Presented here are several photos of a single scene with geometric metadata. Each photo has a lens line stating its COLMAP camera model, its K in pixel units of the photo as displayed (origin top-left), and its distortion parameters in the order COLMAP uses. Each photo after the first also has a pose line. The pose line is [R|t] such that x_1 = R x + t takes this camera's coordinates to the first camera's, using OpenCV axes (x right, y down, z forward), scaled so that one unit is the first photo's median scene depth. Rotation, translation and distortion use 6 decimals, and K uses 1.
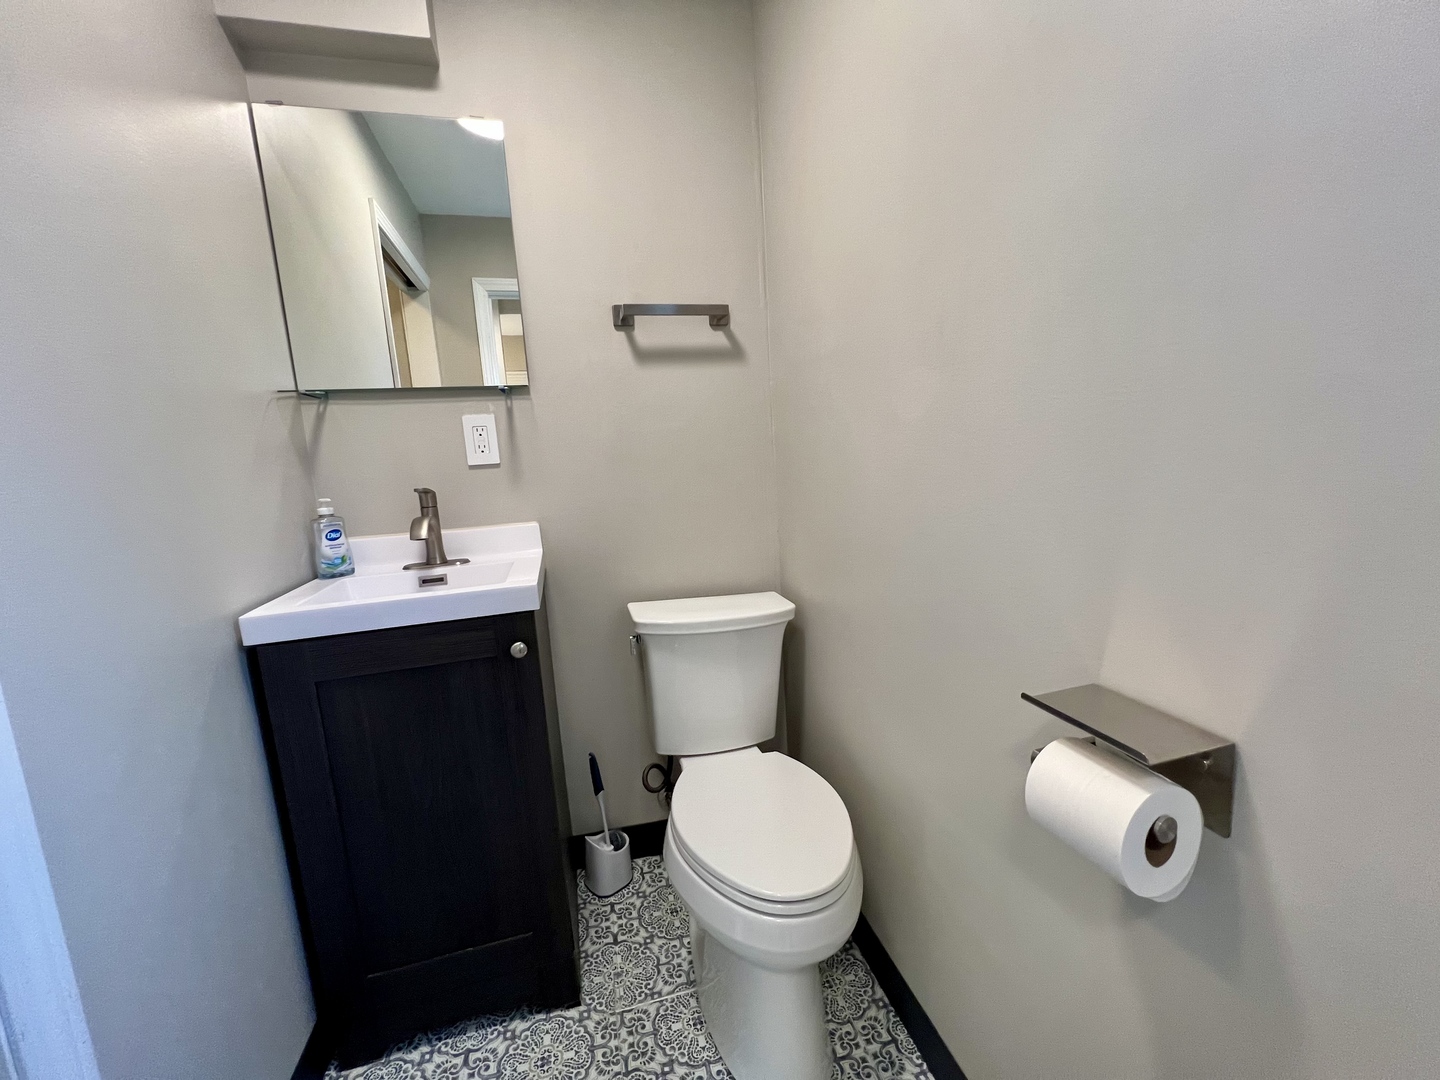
lens RADIAL K [[575.7, 0, 721.2], [0, 575.7, 539.1], [0, 0, 1]] dist [-0.001847, 0.000269]
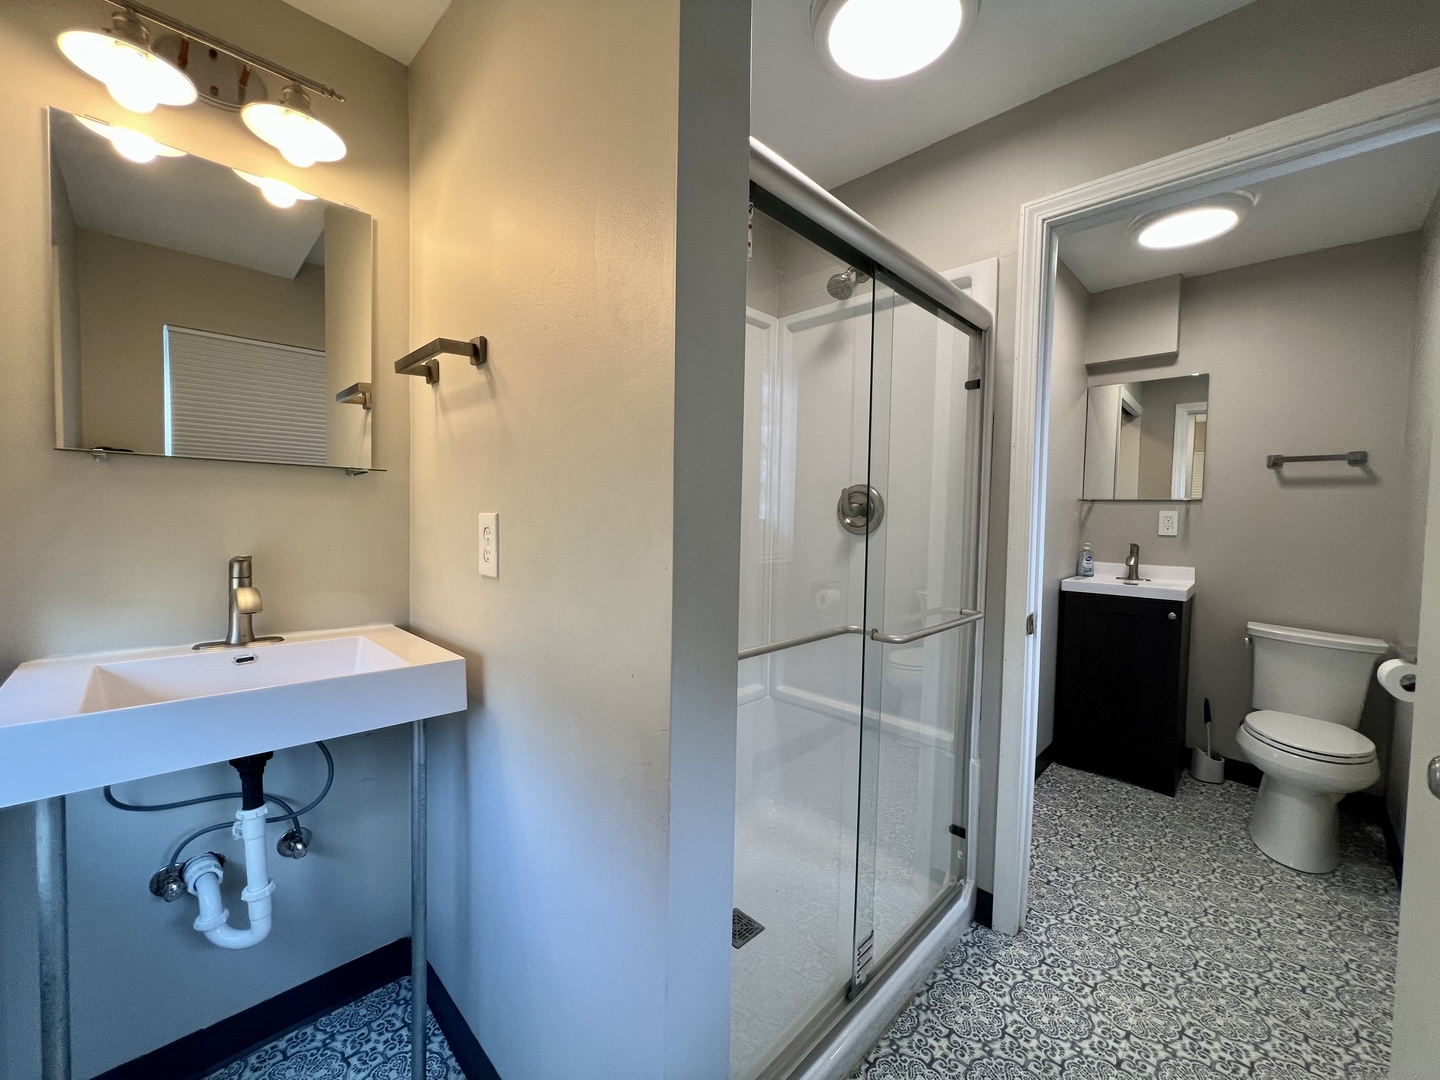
lens RADIAL K [[575.7, 0, 721.2], [0, 575.7, 539.1], [0, 0, 1]] dist [-0.001847, 0.000269]
pose [[0.515621, 0.105614, -0.850283, 0.522969], [-0.179939, 0.983591, 0.013056, 0.145766], [0.837709, 0.146267, 0.526164, -1.441293]]
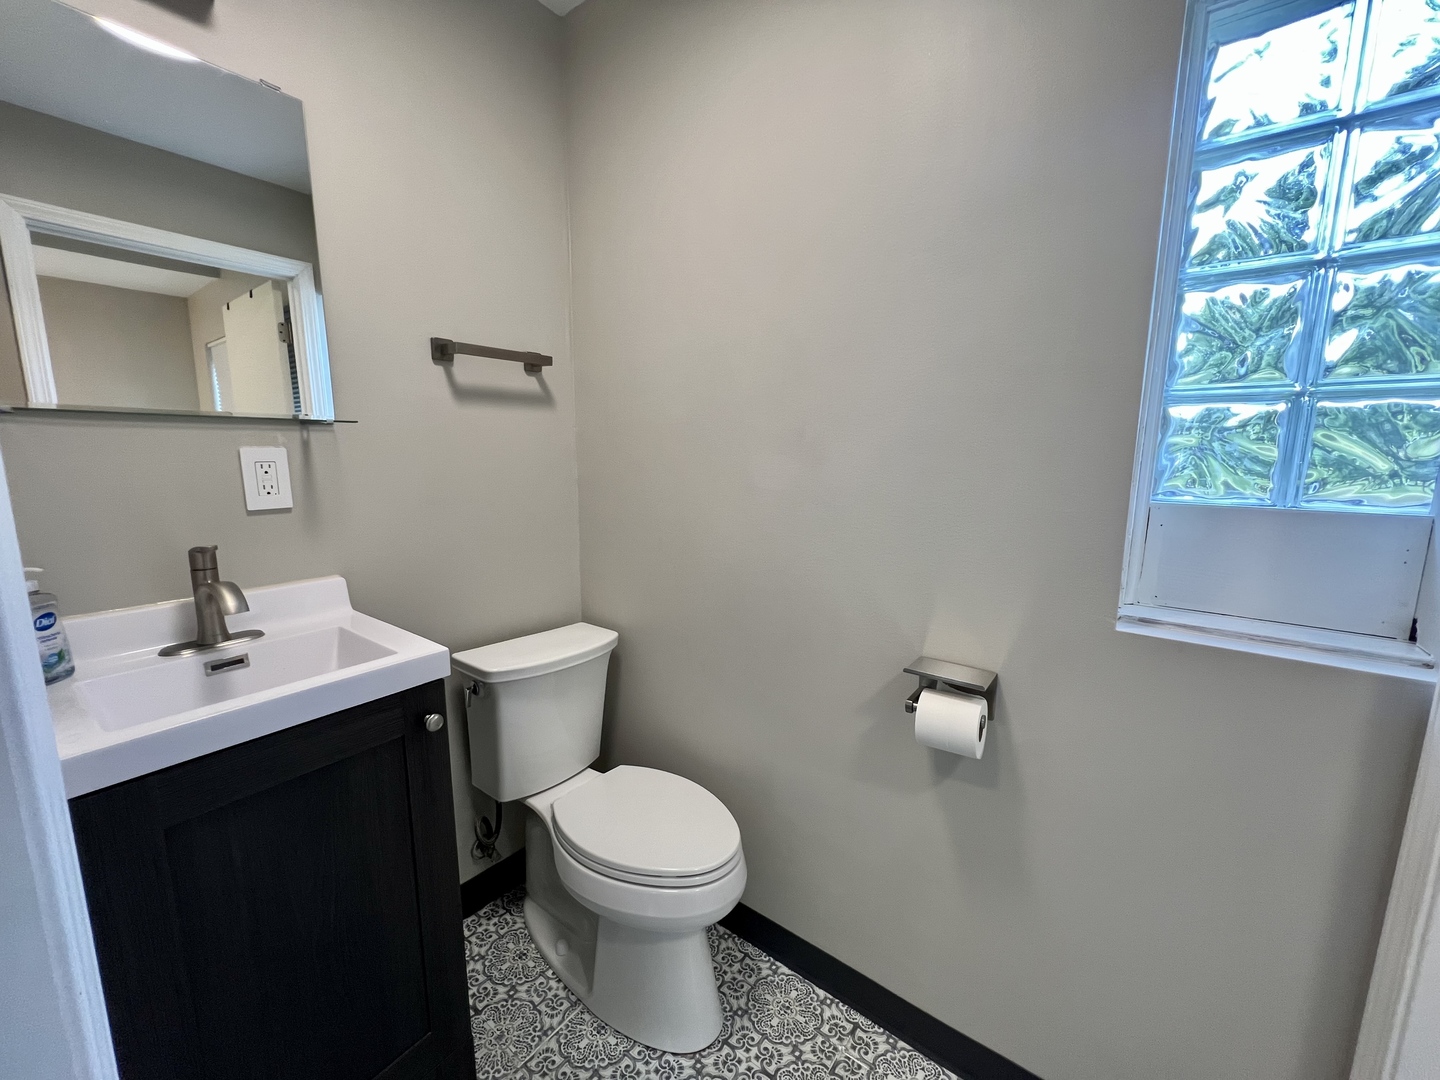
lens RADIAL K [[582.1, 0, 708.9], [0, 582.1, 543.1], [0, 0, 1]] dist [0.001767, 0.001055]
pose [[0.786306, -0.038685, 0.616625, -0.461288], [0.041438, 0.999093, 0.009839, -0.069633], [-0.616446, 0.017815, 0.787195, -0.009120]]
